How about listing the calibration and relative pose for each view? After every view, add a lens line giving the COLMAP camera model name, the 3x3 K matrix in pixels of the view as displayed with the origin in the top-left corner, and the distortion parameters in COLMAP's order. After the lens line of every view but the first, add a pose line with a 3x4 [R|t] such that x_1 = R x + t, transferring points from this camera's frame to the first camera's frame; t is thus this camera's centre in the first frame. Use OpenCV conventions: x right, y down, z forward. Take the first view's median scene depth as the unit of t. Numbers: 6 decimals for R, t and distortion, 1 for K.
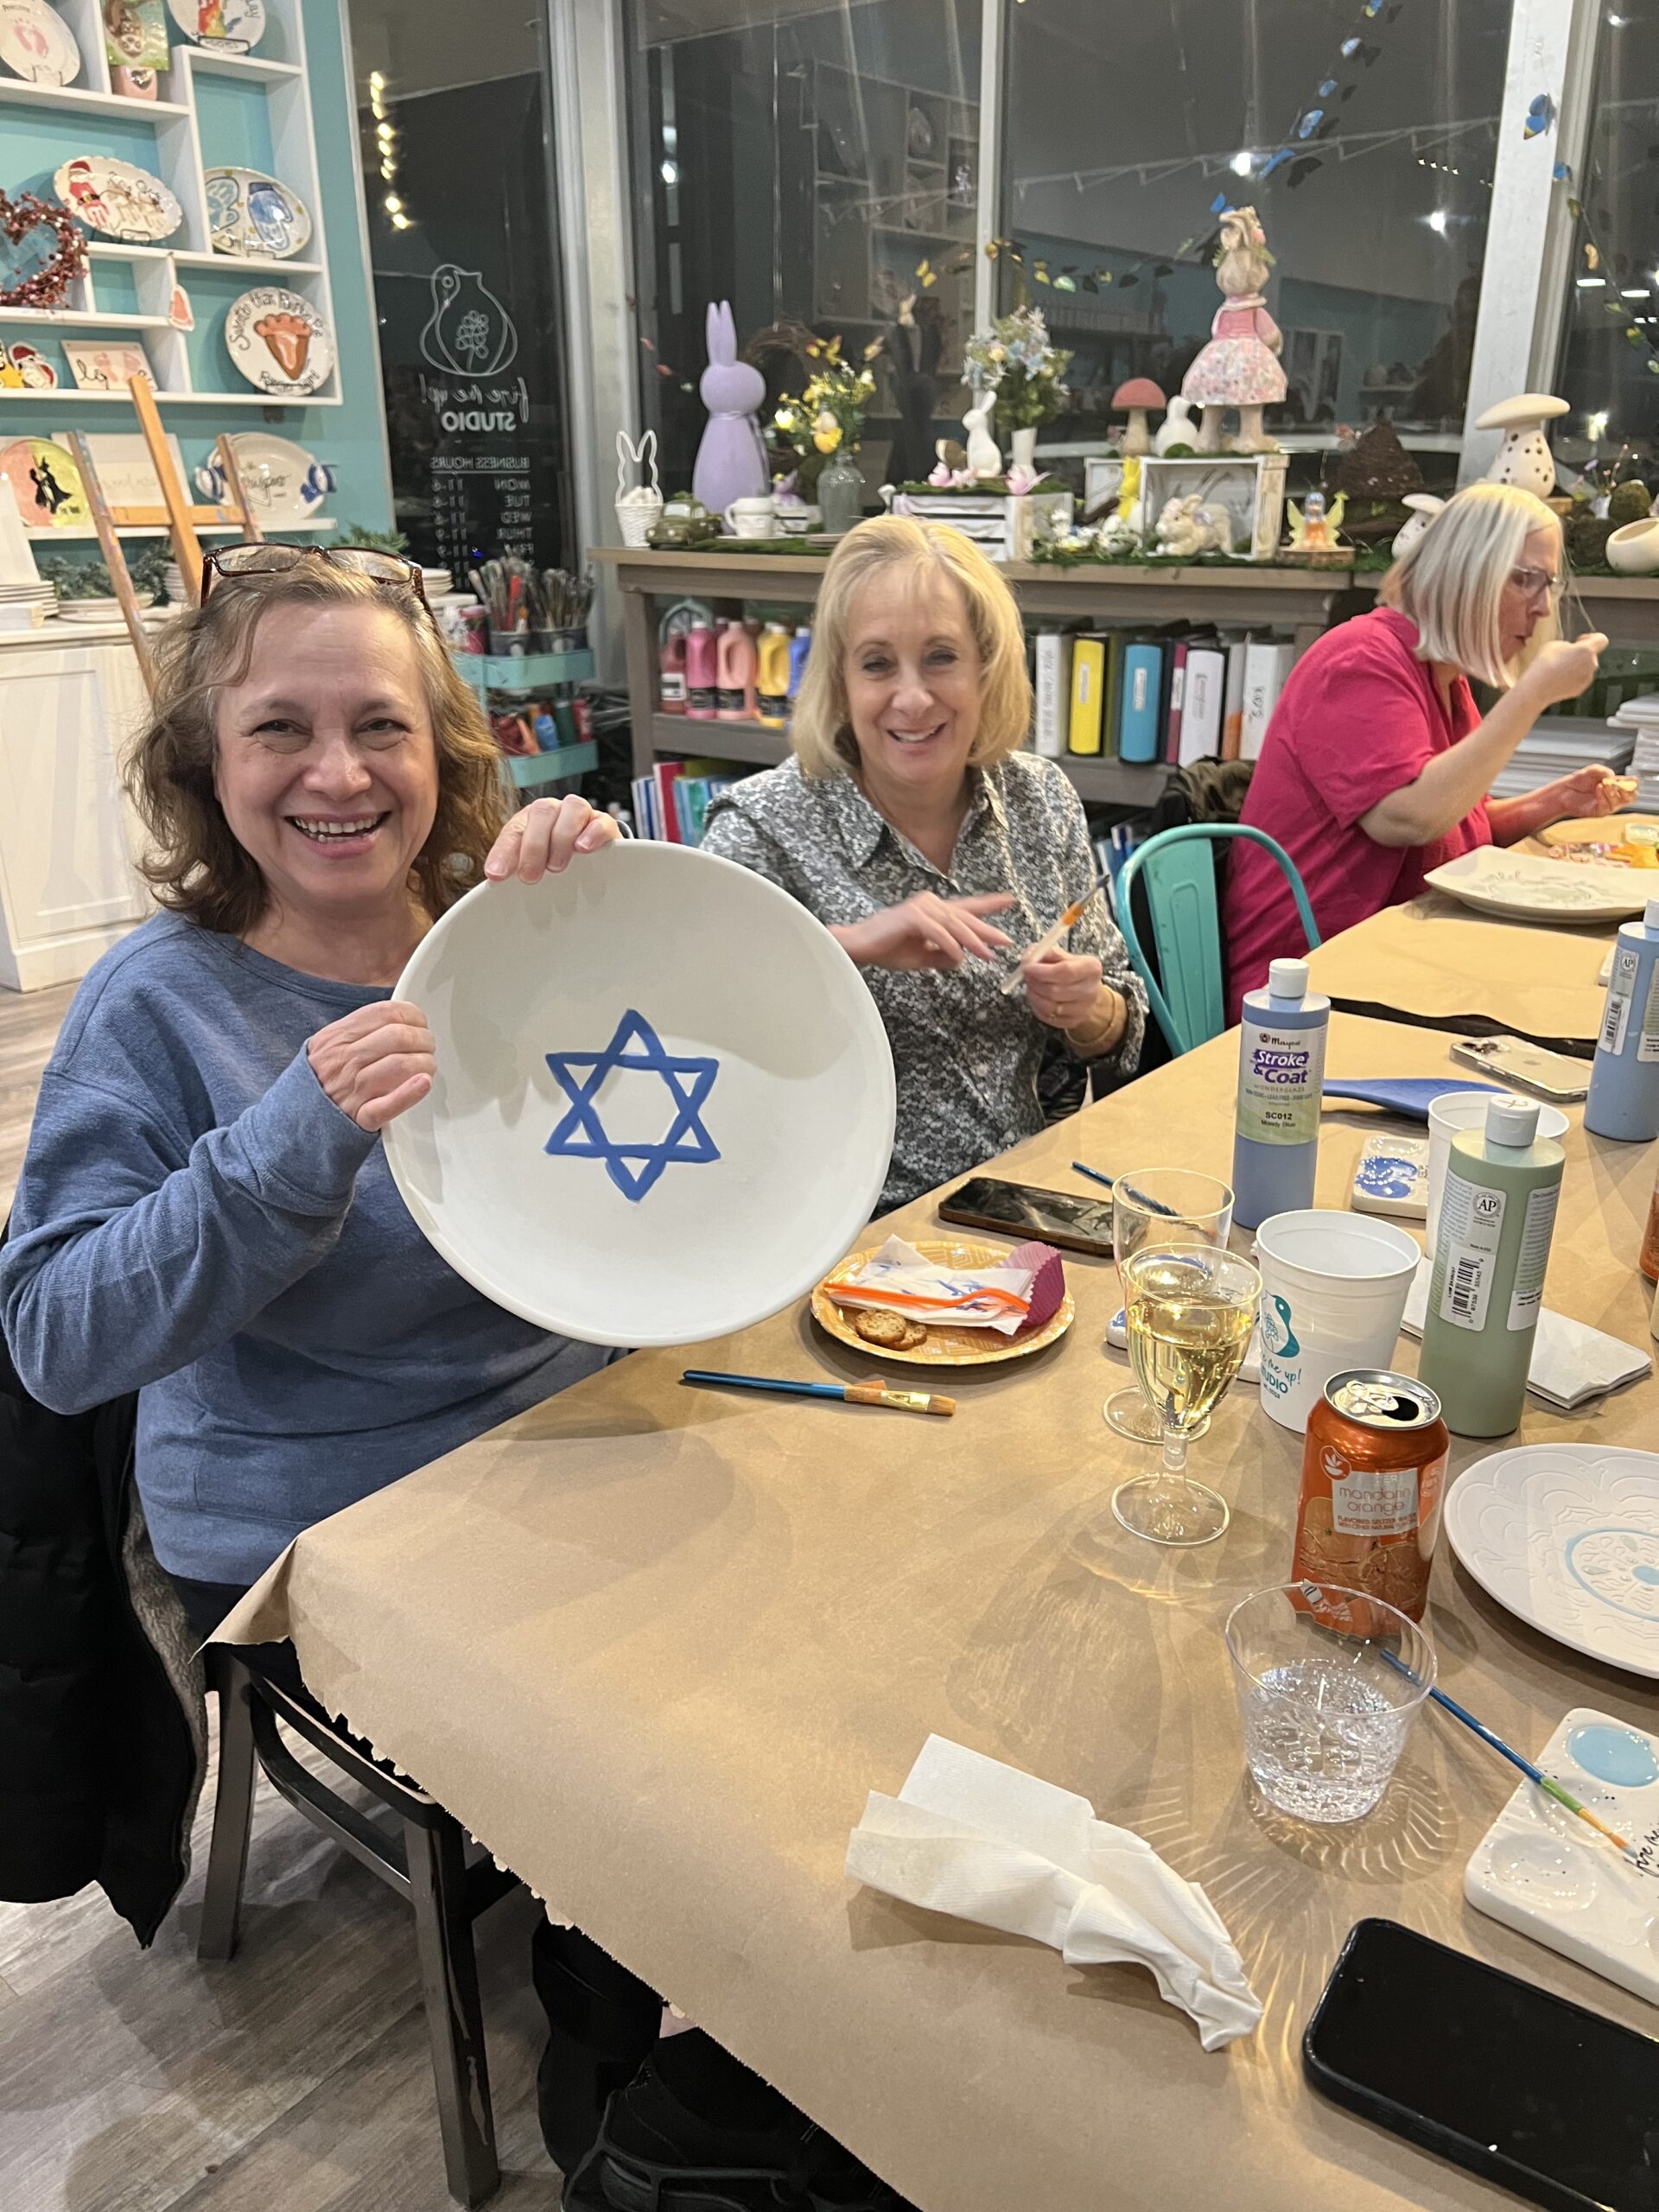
lens RADIAL K [[1661.3, 0, 830.0], [0, 1661.3, 1107.1], [0, 0, 1]] dist [-0.000854, -0.004891]
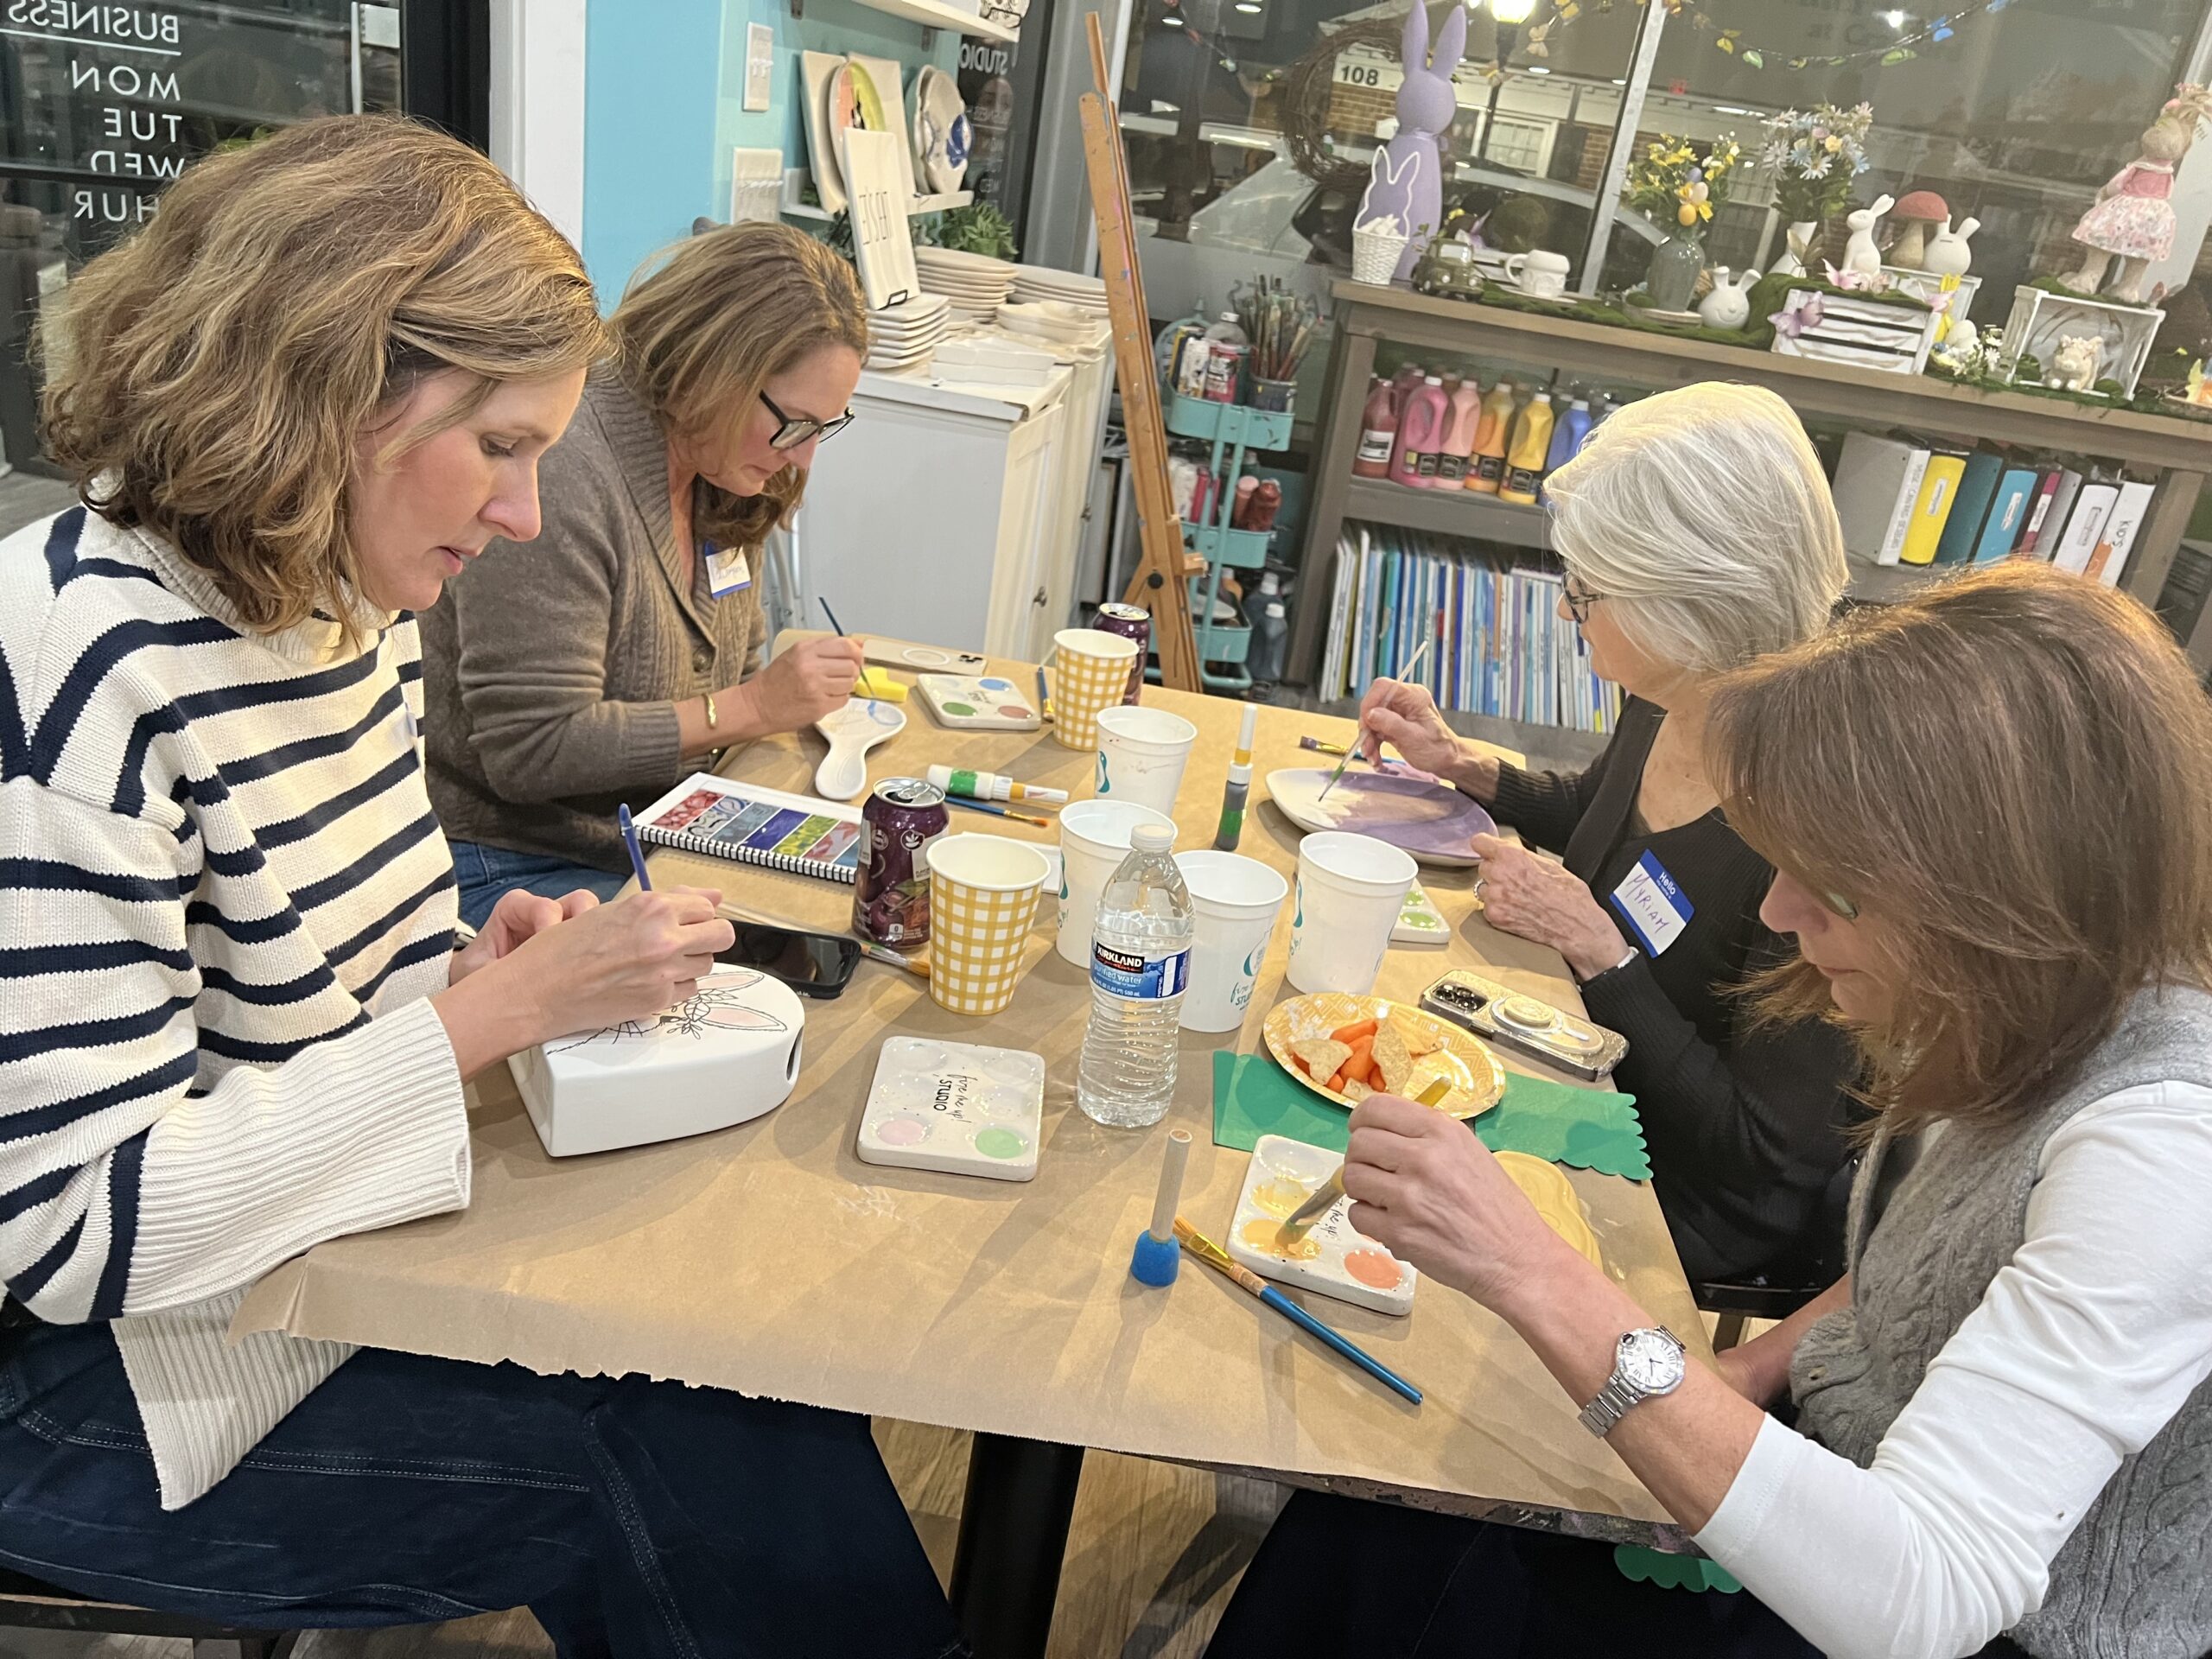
lens RADIAL K [[1661.3, 0, 1107.2], [0, 1661.3, 833.4], [0, 0, 1]] dist [-0.000854, -0.004891]
pose [[0.823782, -0.097799, 0.558407, -0.733020], [0.051782, 0.993870, 0.097675, -0.148055], [-0.564537, -0.051548, 0.823797, 0.364366]]
